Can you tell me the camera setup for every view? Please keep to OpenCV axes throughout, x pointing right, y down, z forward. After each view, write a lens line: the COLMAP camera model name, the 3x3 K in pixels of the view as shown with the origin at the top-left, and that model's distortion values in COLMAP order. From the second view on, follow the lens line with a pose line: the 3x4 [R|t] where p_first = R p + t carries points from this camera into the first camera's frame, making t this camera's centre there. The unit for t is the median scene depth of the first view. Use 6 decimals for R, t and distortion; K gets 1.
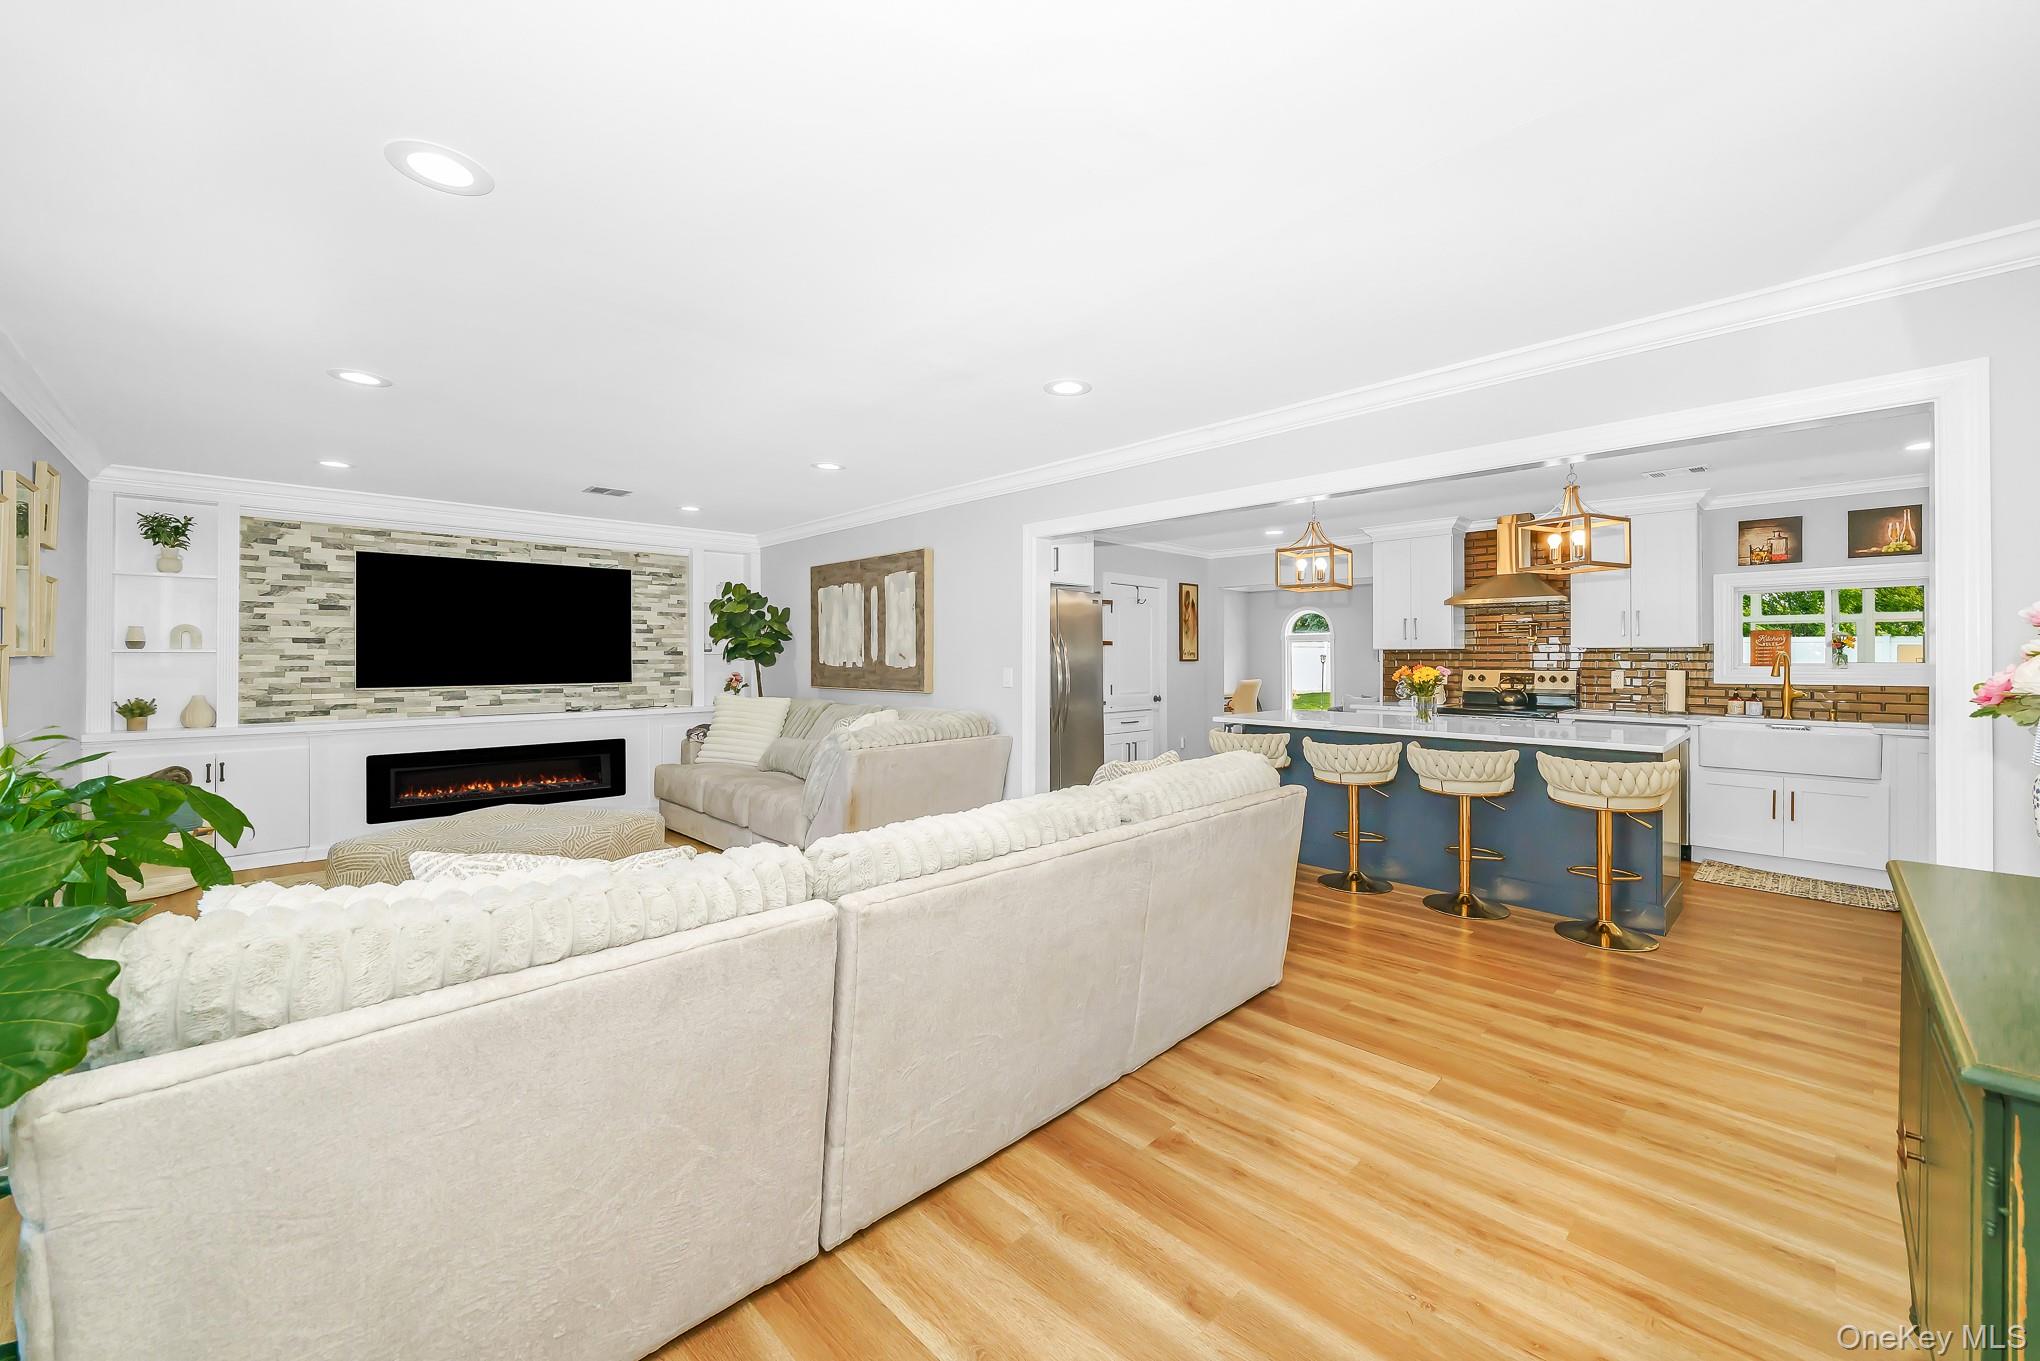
lens RADIAL K [[772.1, 0, 1080.2], [0, 772.1, 662.3], [0, 0, 1]] dist [-0.001590, -0.000363]
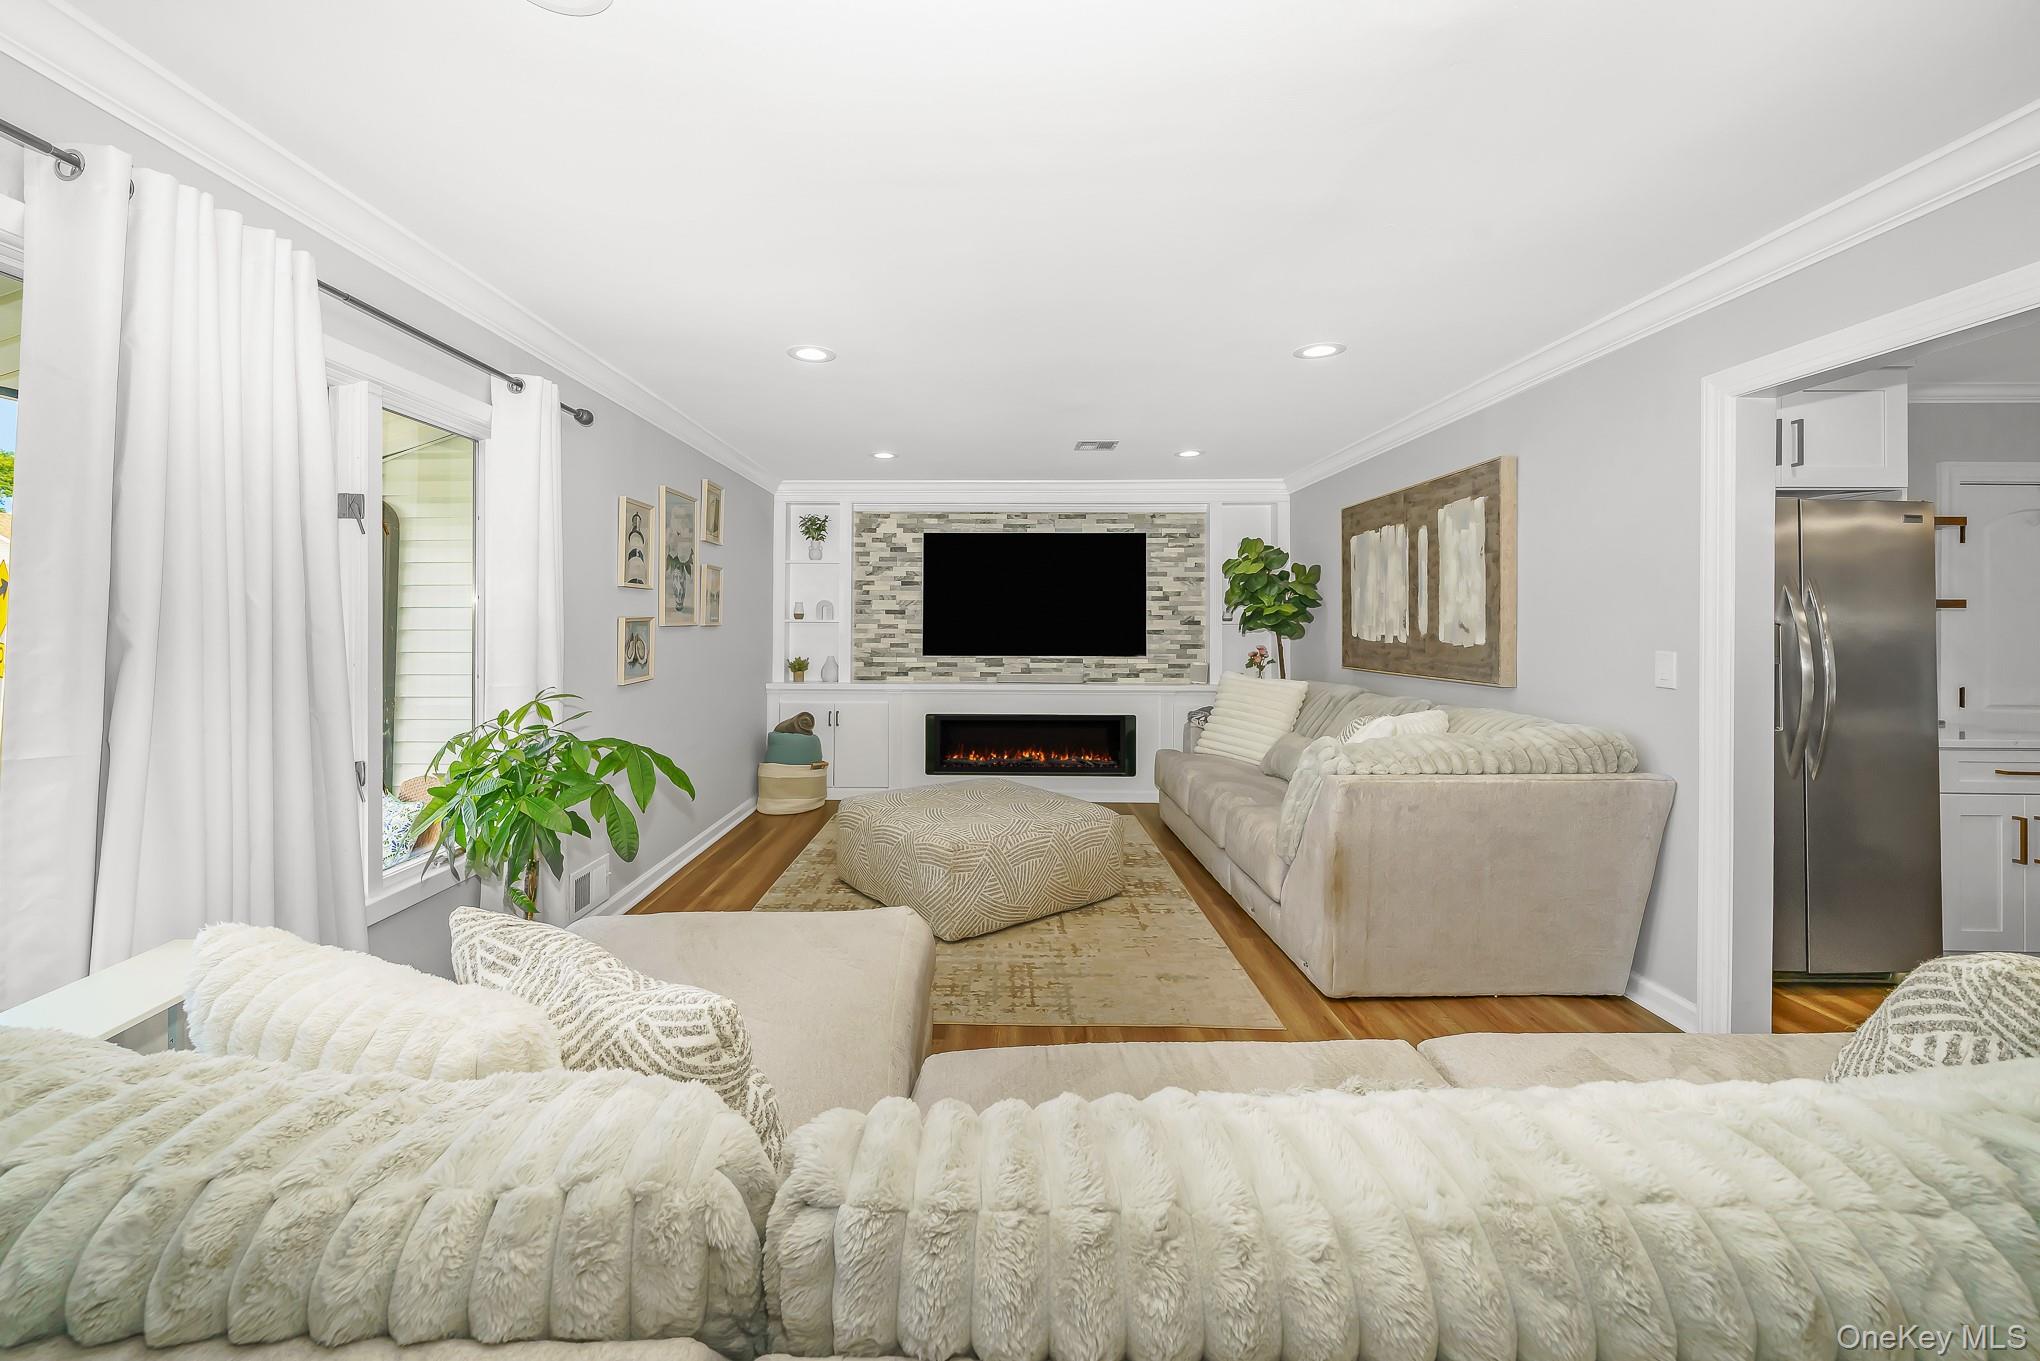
lens RADIAL K [[804.2, 0, 982.8], [0, 804.2, 623.6], [0, 0, 1]] dist [-0.005090, 0.000730]
pose [[0.666304, 0.002076, -0.745677, 0.005316], [-0.008392, 0.999954, -0.004714, -0.005266], [0.745633, 0.009399, 0.666291, 0.239488]]
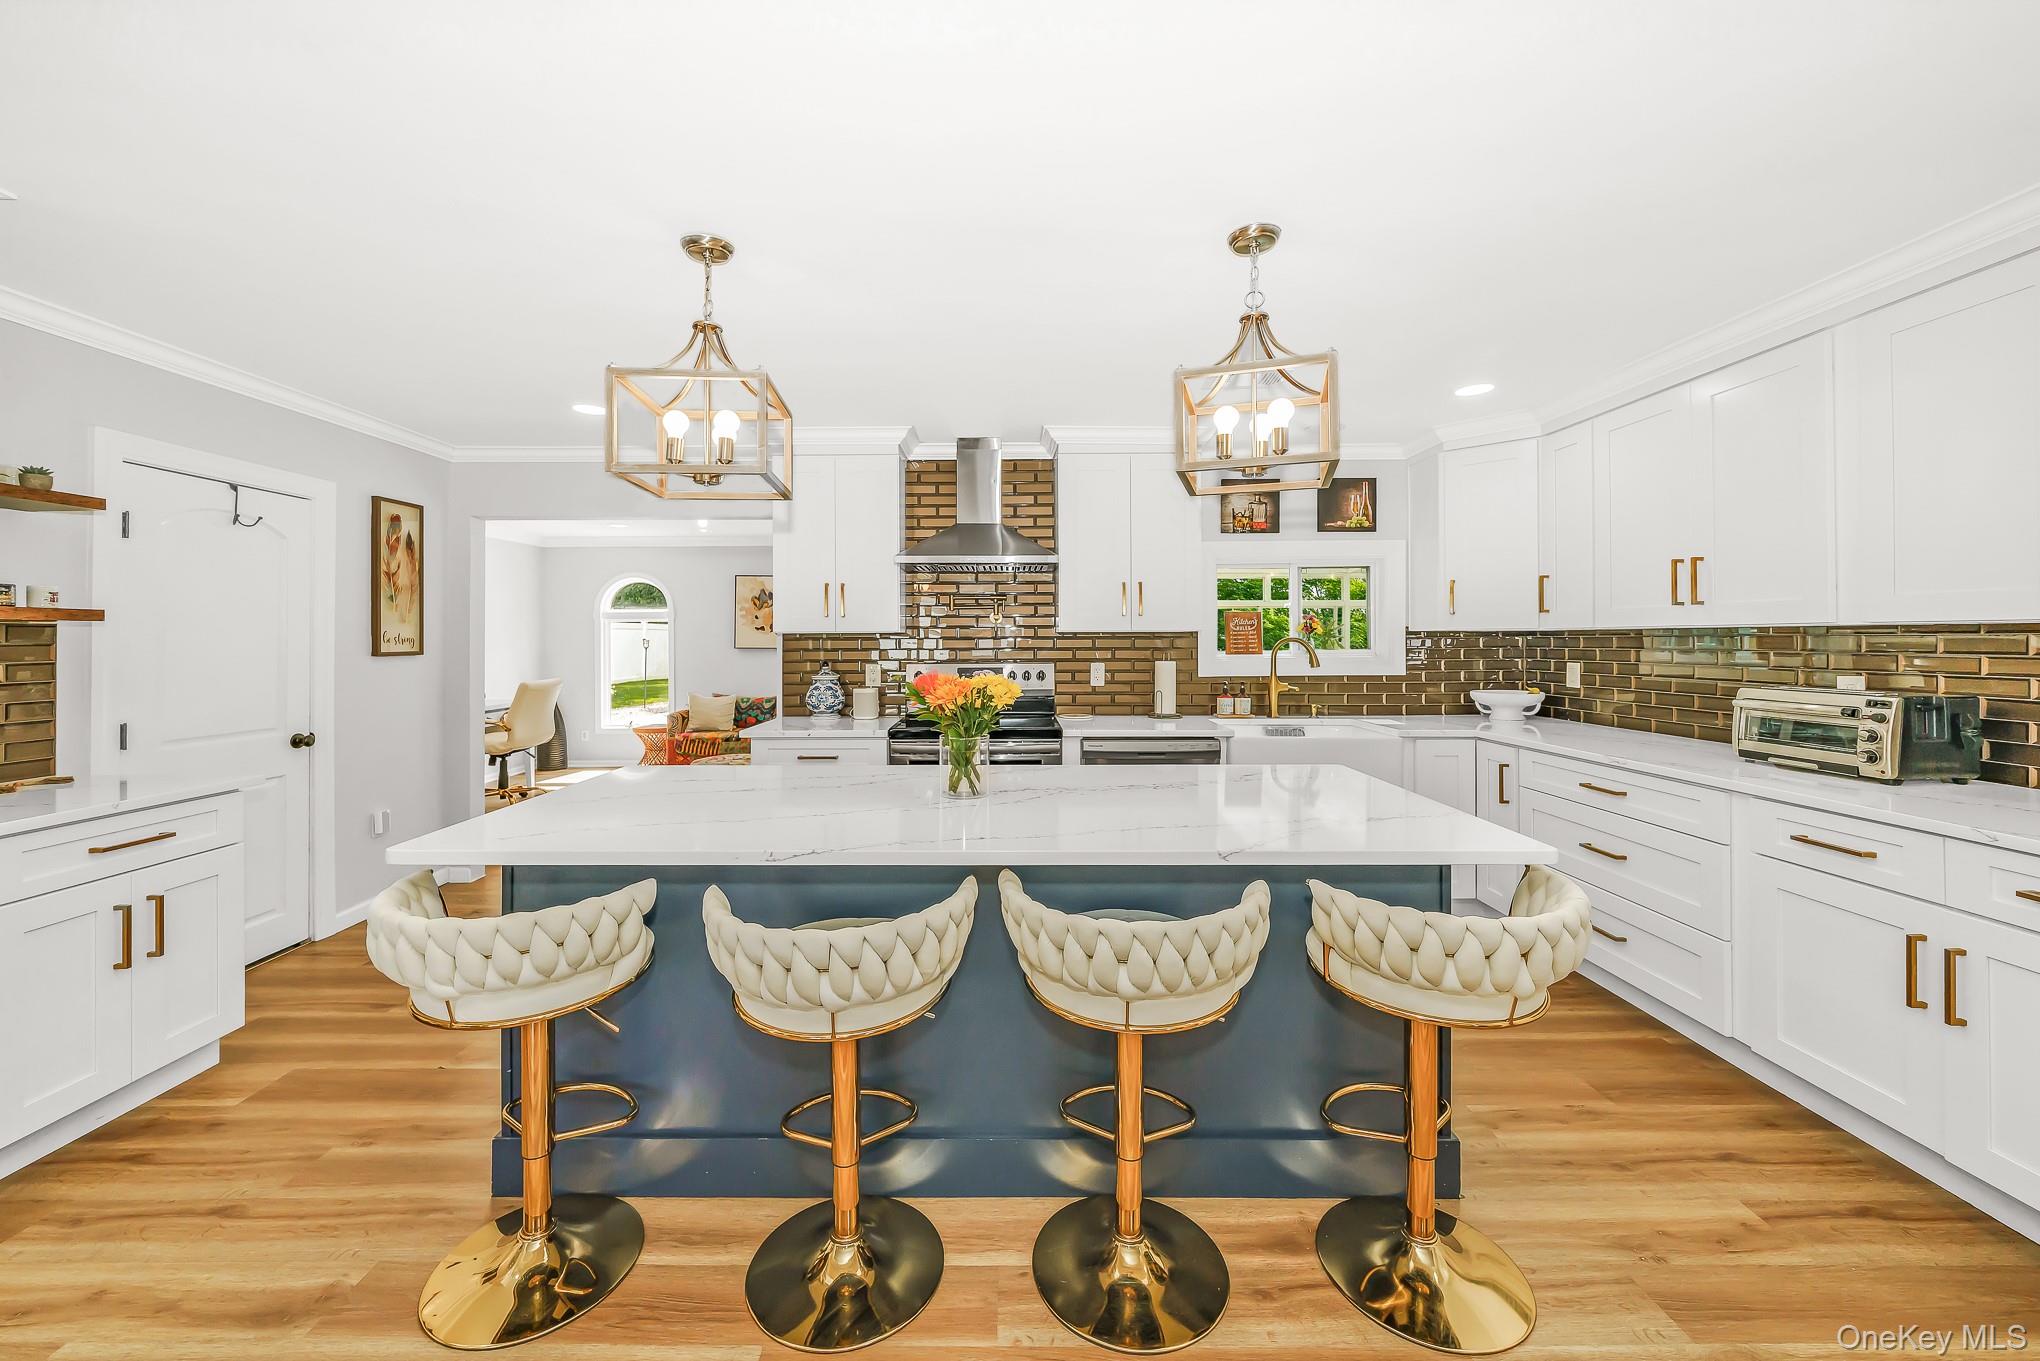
lens RADIAL K [[772.1, 0, 1024.5], [0, 772.1, 629.0], [0, 0, 1]] dist [-0.001590, -0.000363]
pose [[0.718485, 0.004652, 0.695527, 0.126228], [0.008254, 0.999850, -0.015214, -0.011353], [-0.695493, 0.016672, 0.718339, 0.534578]]
